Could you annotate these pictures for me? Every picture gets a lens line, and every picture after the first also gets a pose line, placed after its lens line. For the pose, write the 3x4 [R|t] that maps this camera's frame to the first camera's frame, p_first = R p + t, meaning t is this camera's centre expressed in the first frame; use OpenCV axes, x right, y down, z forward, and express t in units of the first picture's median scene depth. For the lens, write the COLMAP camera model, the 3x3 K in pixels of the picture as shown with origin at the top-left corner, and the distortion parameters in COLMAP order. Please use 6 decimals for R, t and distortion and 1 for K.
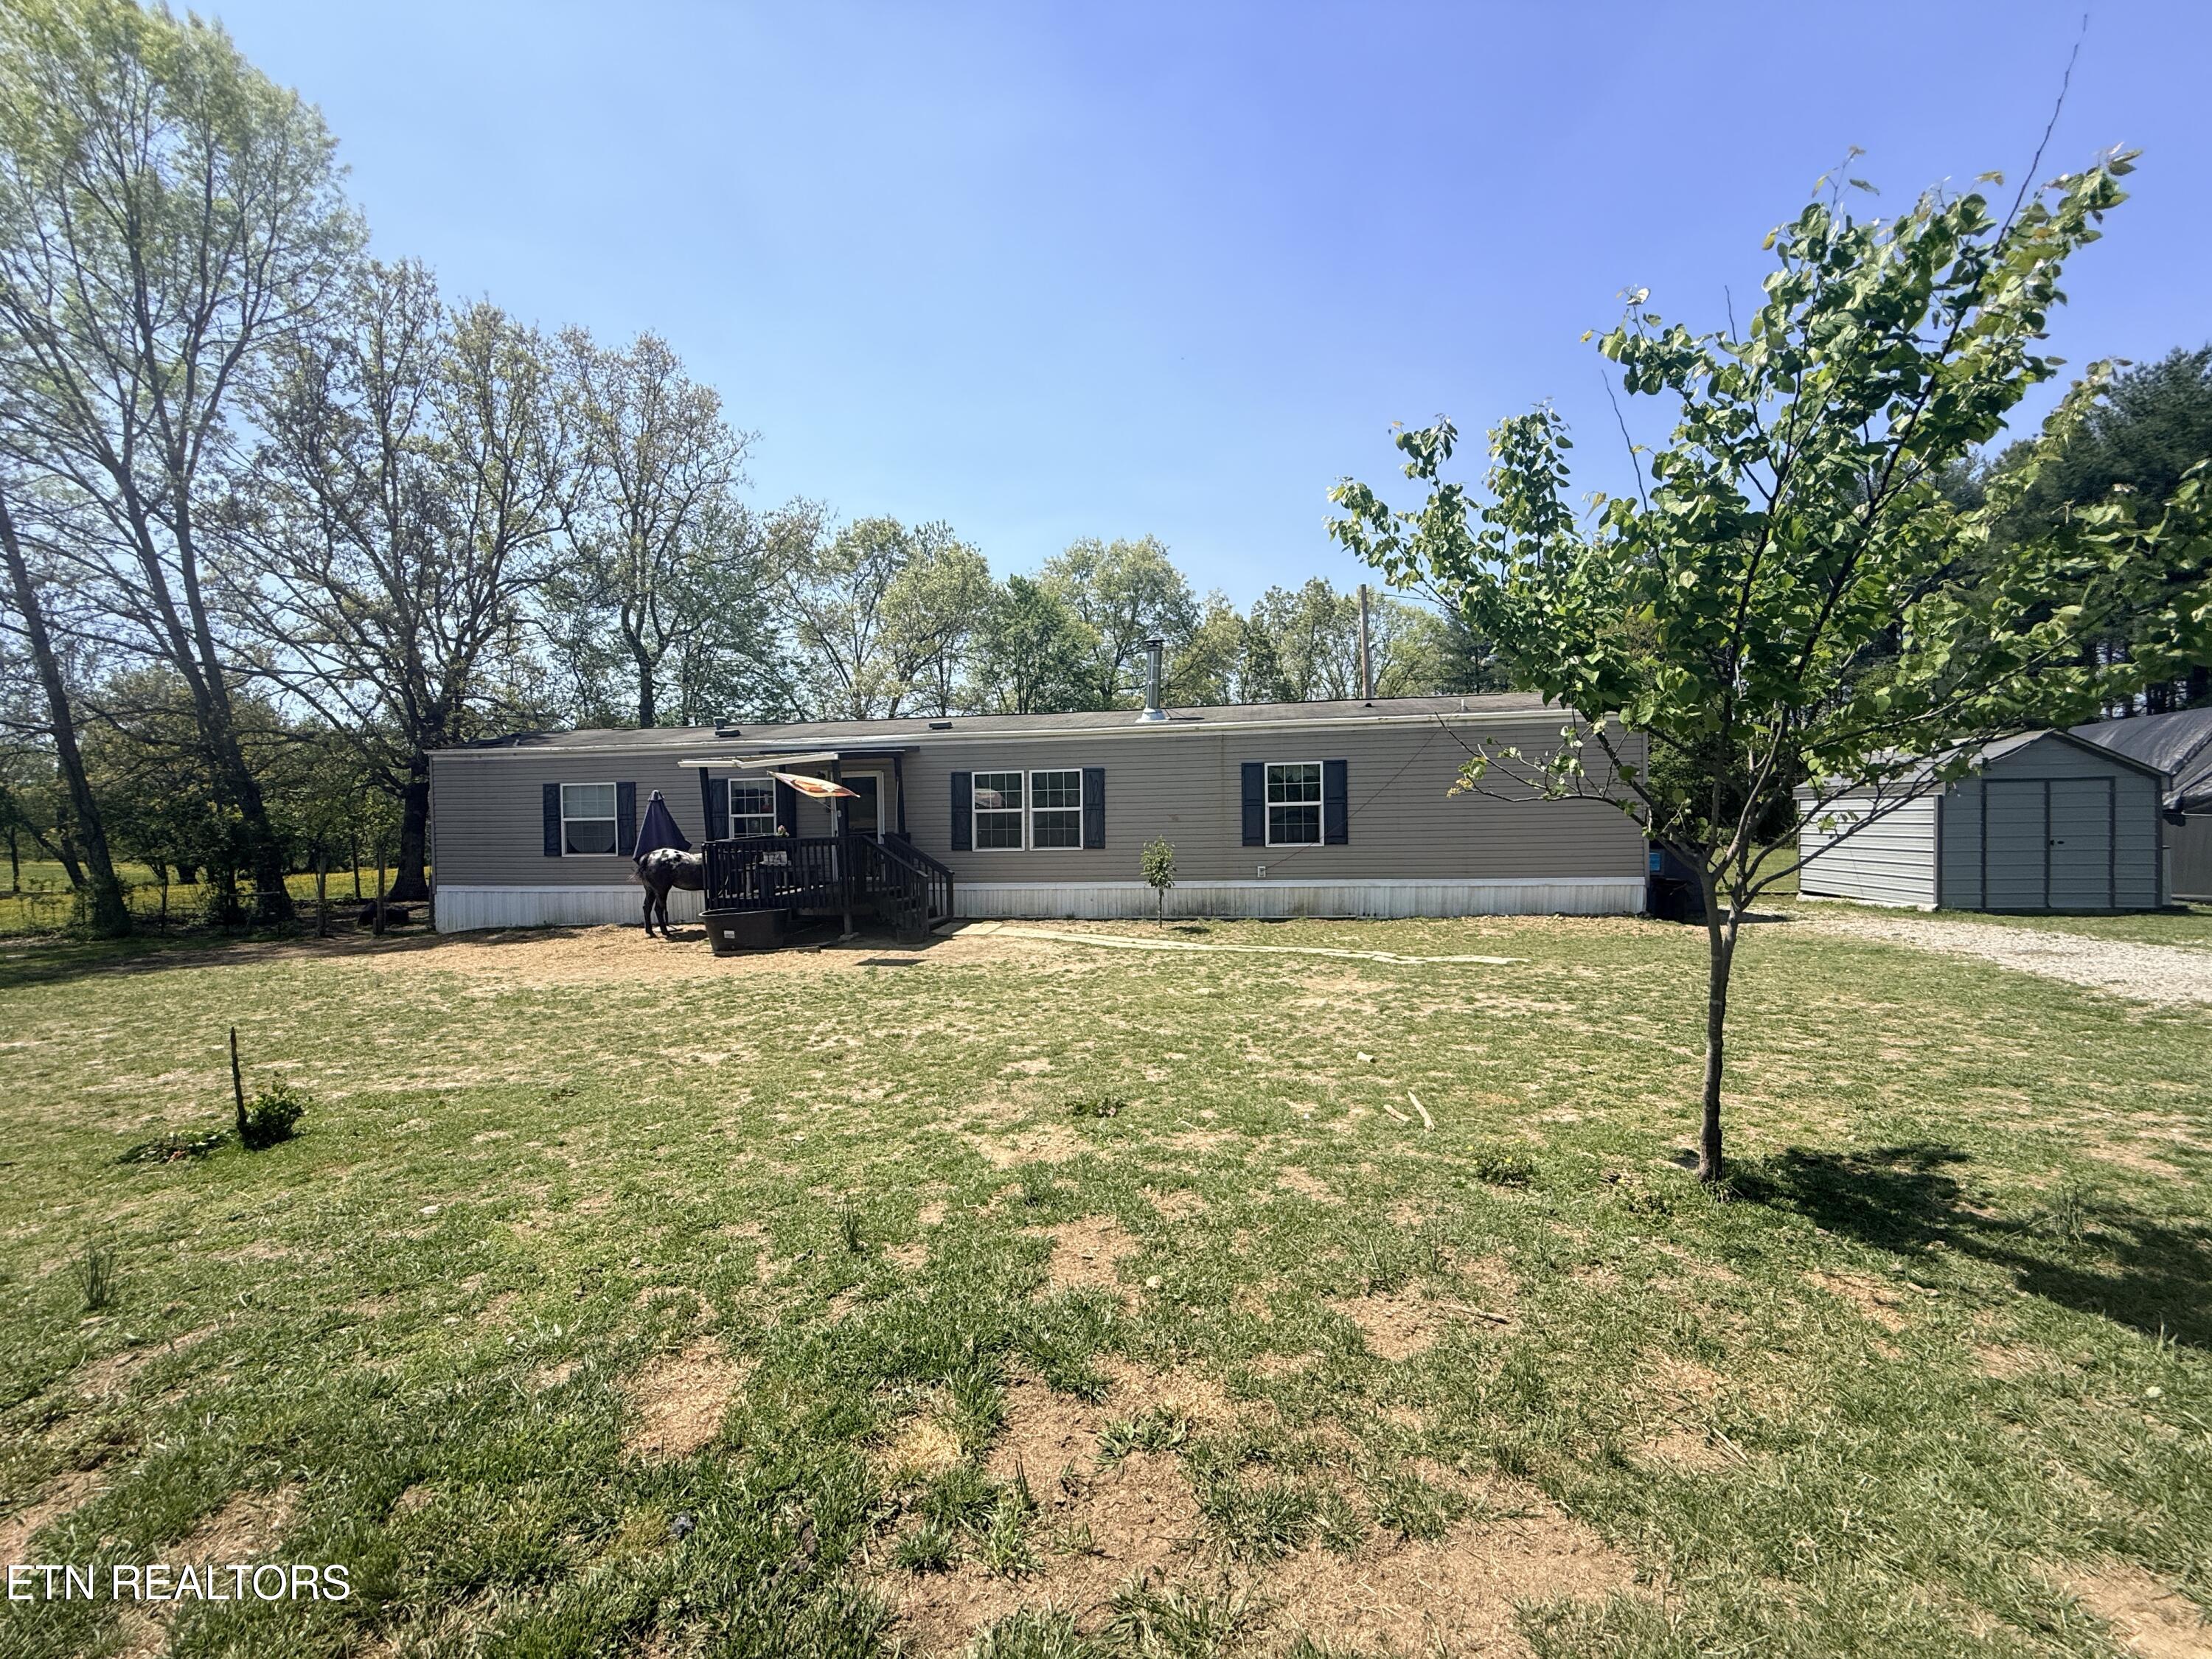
lens RADIAL K [[884.0, 0, 1102.1], [0, 884.0, 831.5], [0, 0, 1]] dist [-0.001354, 0.000604]
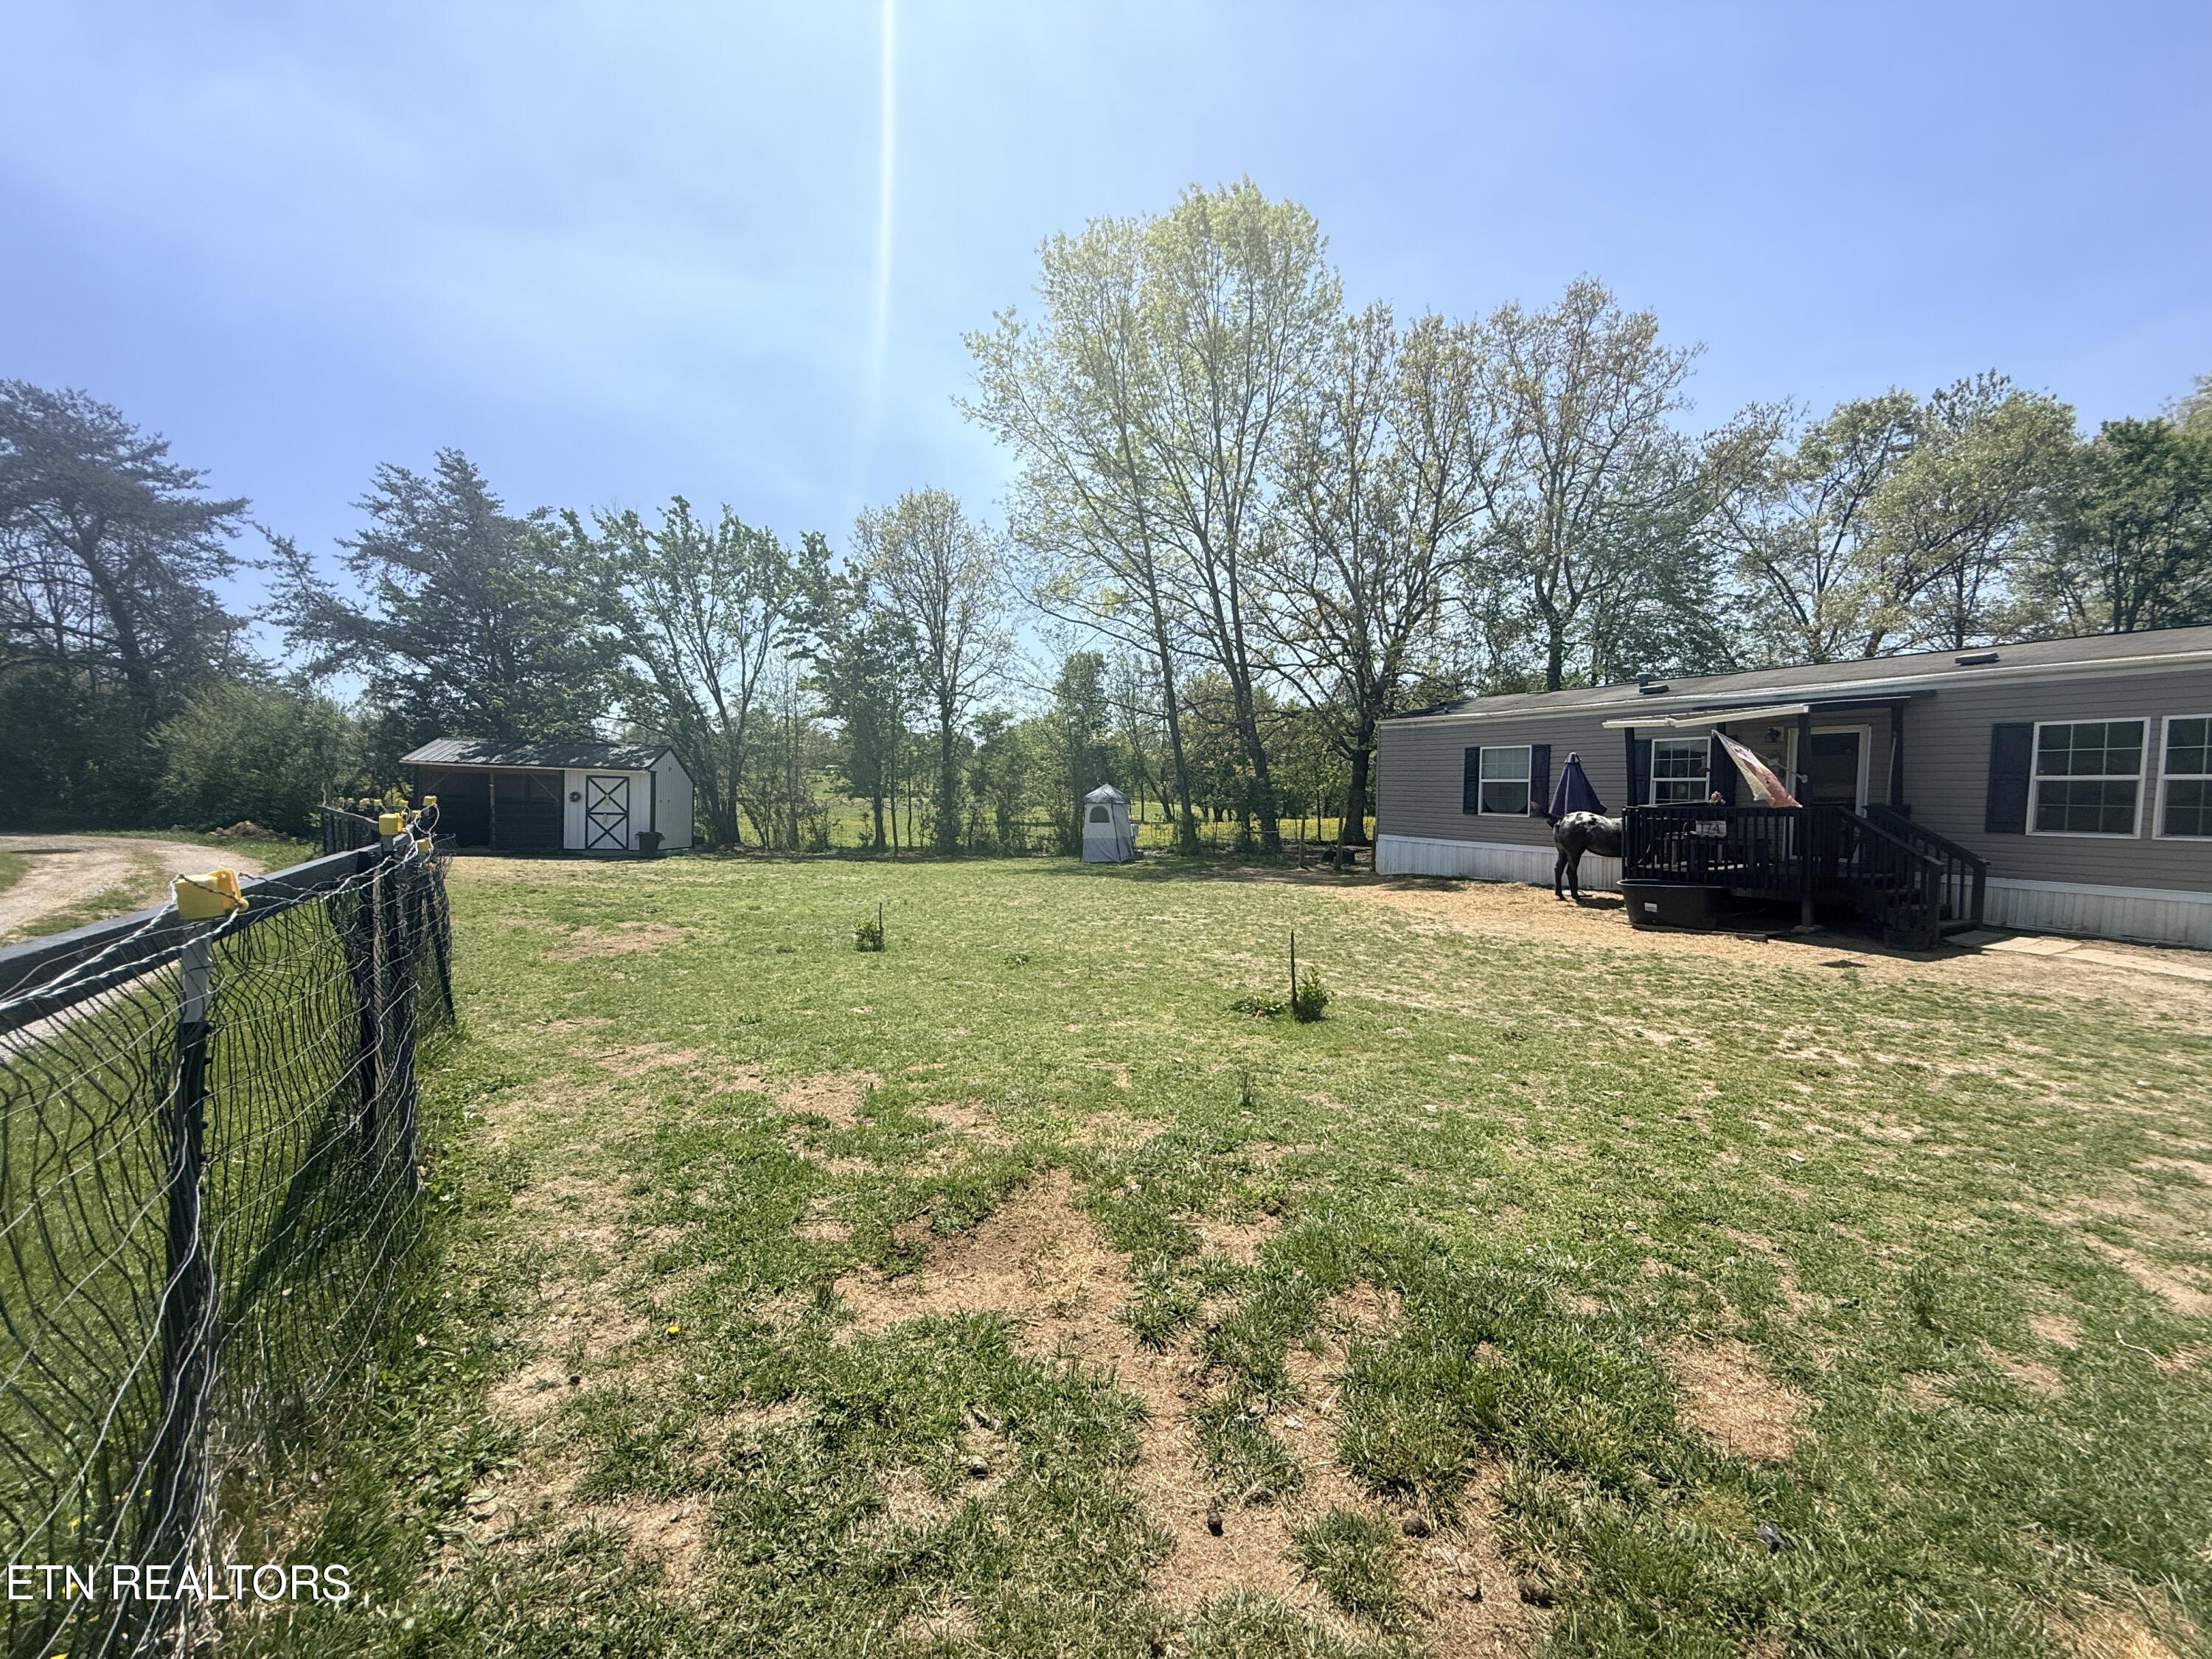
lens RADIAL K [[884.0, 0, 1102.5], [0, 884.0, 833.6], [0, 0, 1]] dist [-0.001354, 0.000604]
pose [[0.597544, 0.064456, -0.799241, -0.025779], [-0.028754, 0.997845, 0.058975, 0.000695], [0.801321, -0.012259, 0.598110, -0.015587]]
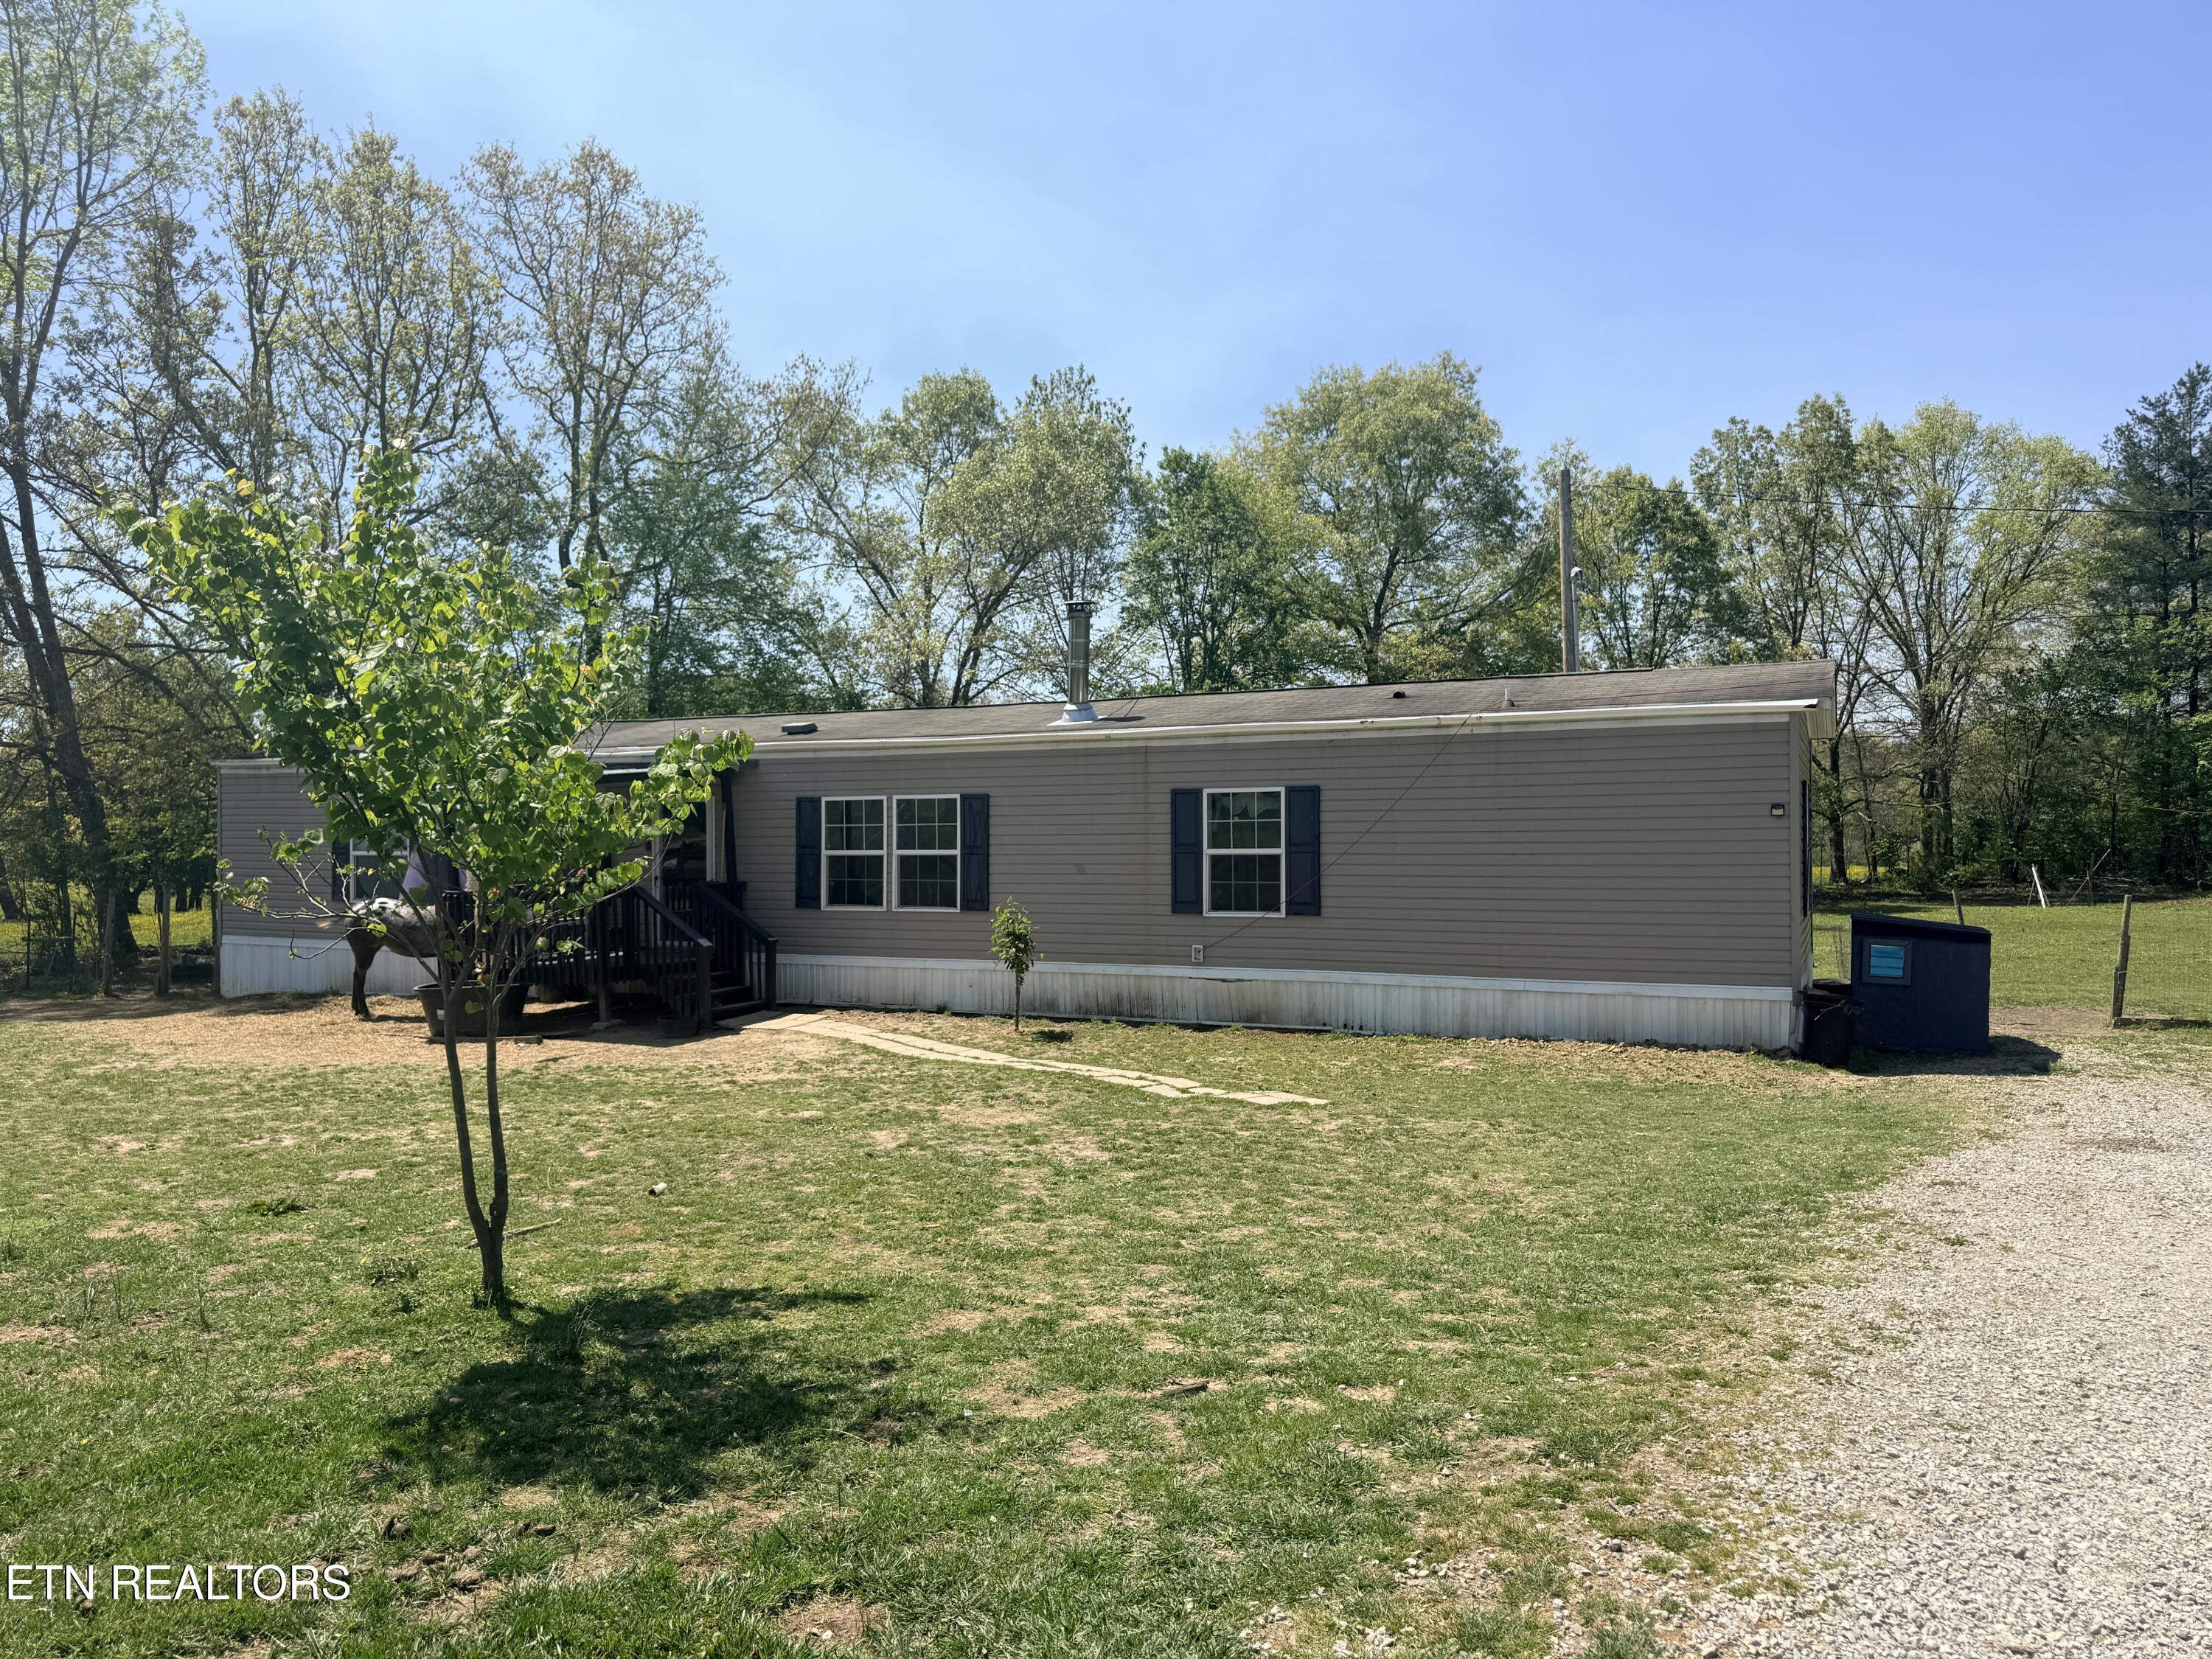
lens RADIAL K [[1558.4, 0, 1109.7], [0, 1558.4, 845.7], [0, 0, 1]] dist [0.059797, -0.073782]
pose [[0.961817, 0.015163, -0.273274, 0.451364], [-0.016612, 0.999858, -0.002989, -0.031500], [0.273190, 0.007414, 0.961932, -0.138977]]
